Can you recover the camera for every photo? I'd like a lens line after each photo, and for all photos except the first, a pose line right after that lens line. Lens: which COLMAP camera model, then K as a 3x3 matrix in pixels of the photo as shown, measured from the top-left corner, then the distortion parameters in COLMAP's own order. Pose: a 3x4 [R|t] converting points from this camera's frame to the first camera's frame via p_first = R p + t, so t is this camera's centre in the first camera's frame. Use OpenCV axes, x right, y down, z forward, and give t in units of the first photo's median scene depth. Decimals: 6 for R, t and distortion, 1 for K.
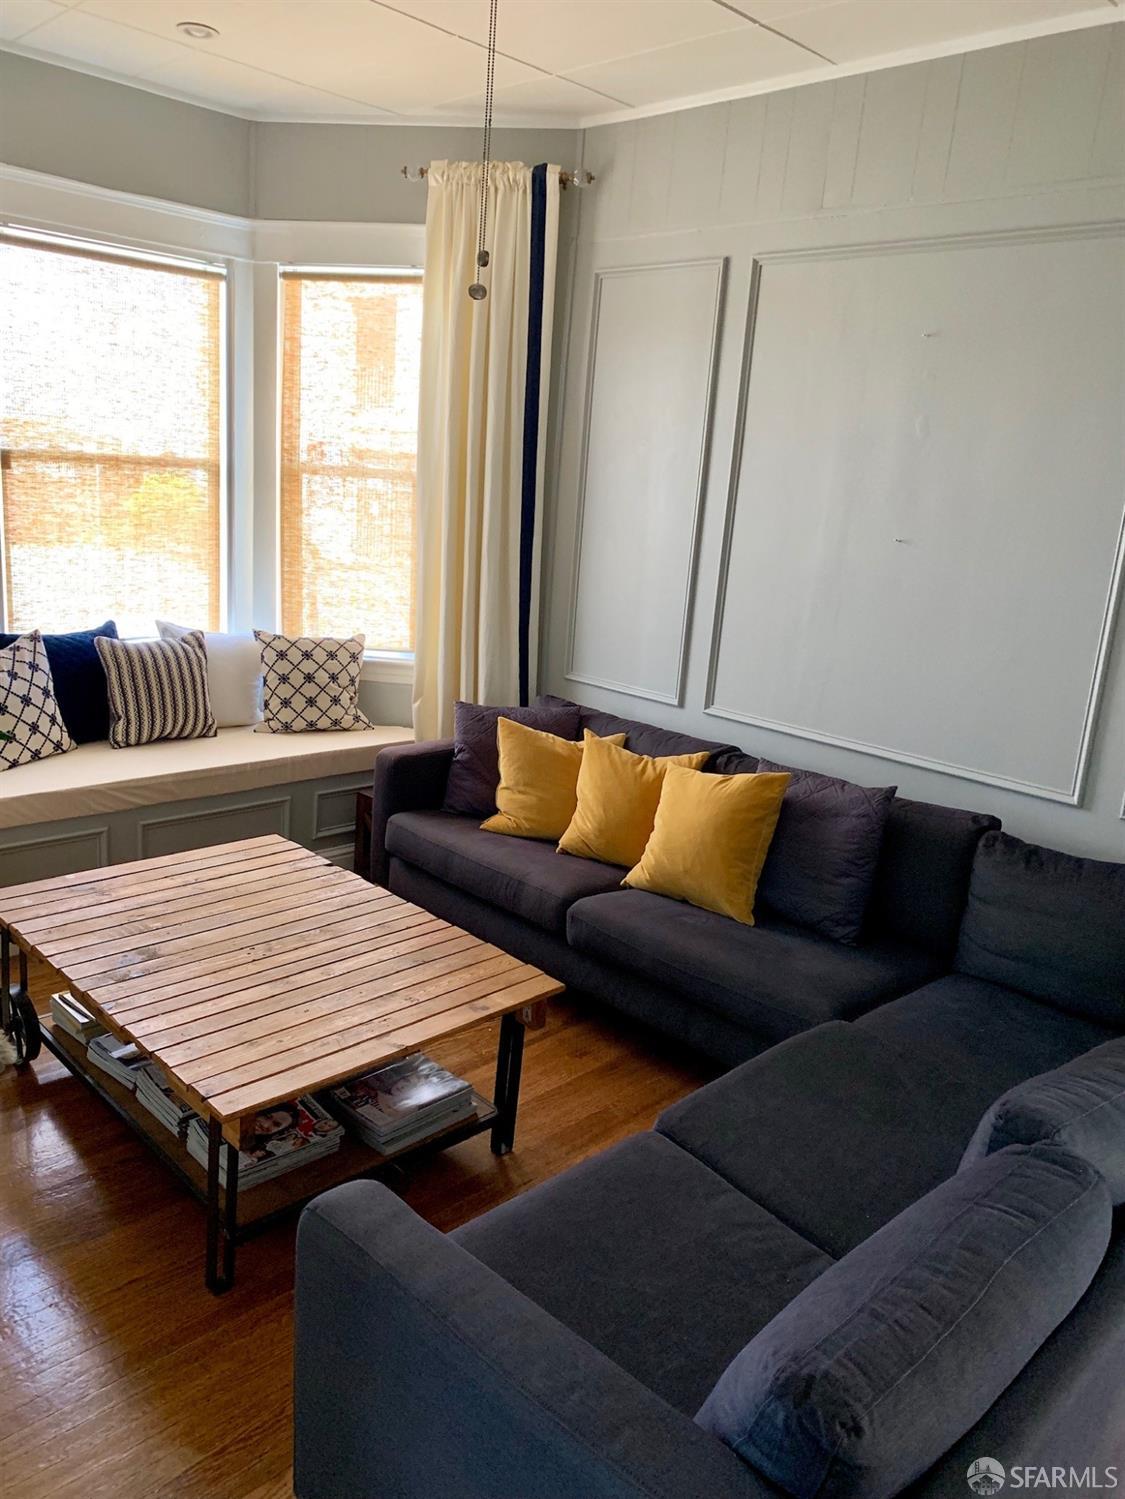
lens RADIAL K [[1131.9, 0, 562.5], [0, 1131.9, 749.5], [0, 0, 1]] dist [0.007345, 0.005724]
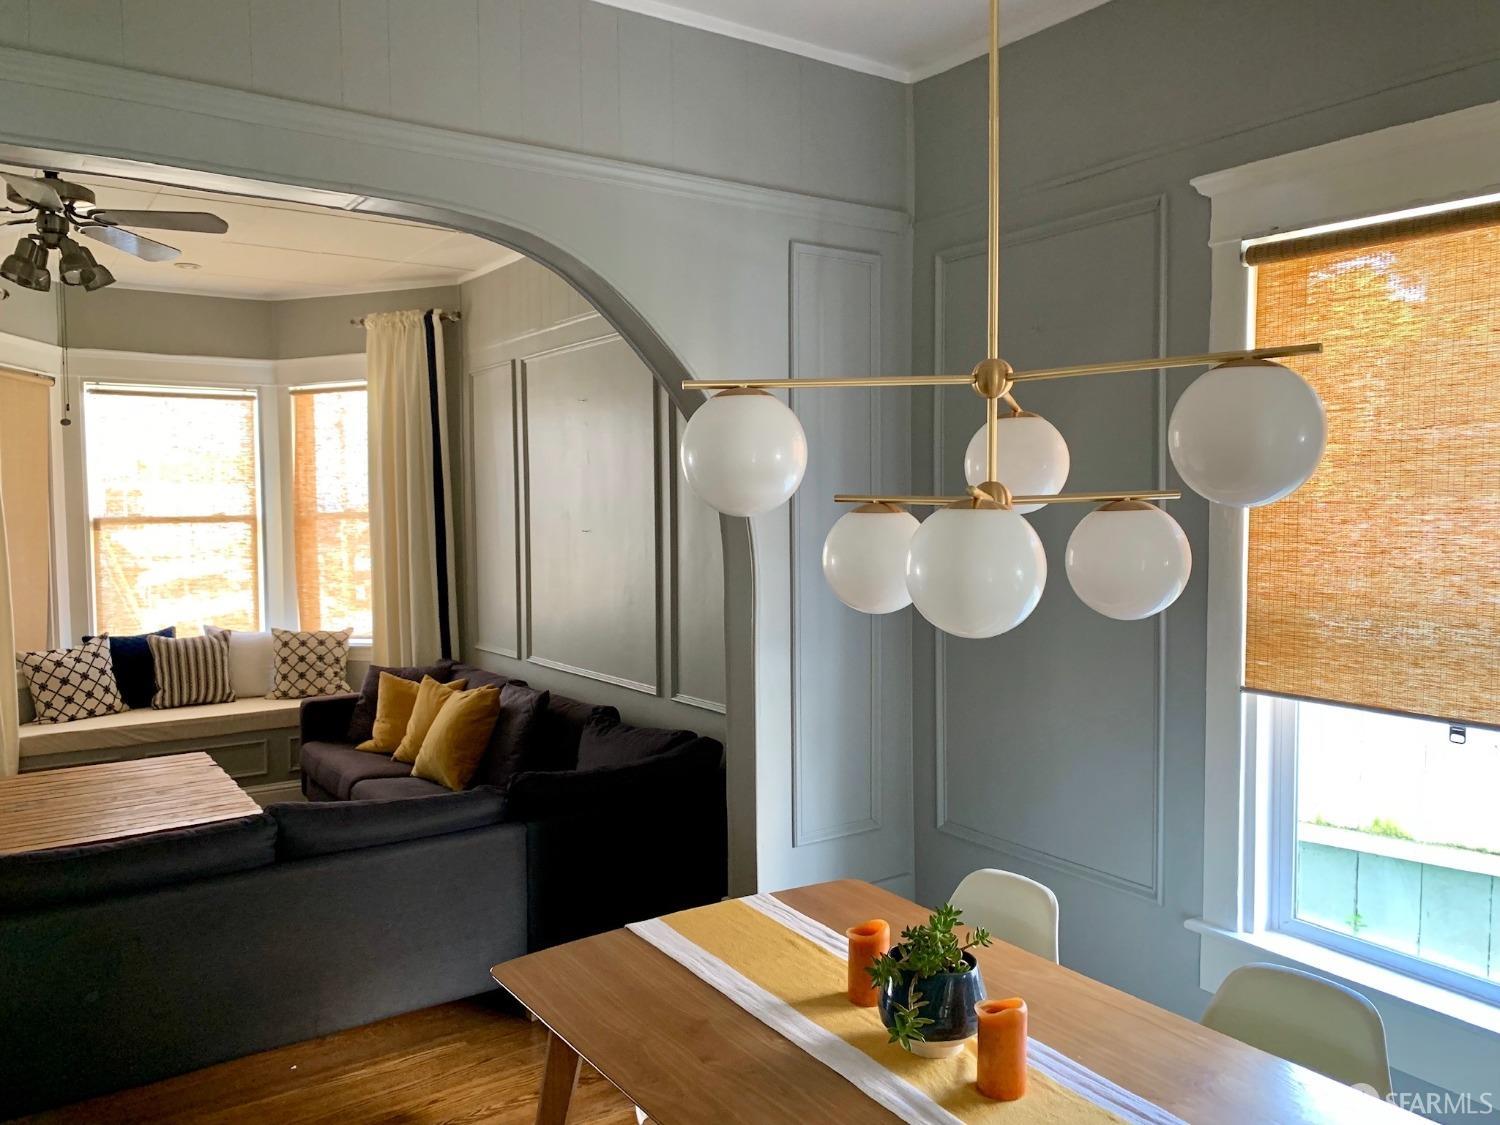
lens RADIAL K [[1132.7, 0, 750.0], [0, 1132.7, 562.5], [0, 0, 1]] dist [0.007345, 0.005724]
pose [[0.982332, -0.069516, -0.173759, 0.631183], [0.033672, 0.978953, -0.201287, 0.133814], [0.184094, 0.191880, 0.963998, -0.314904]]
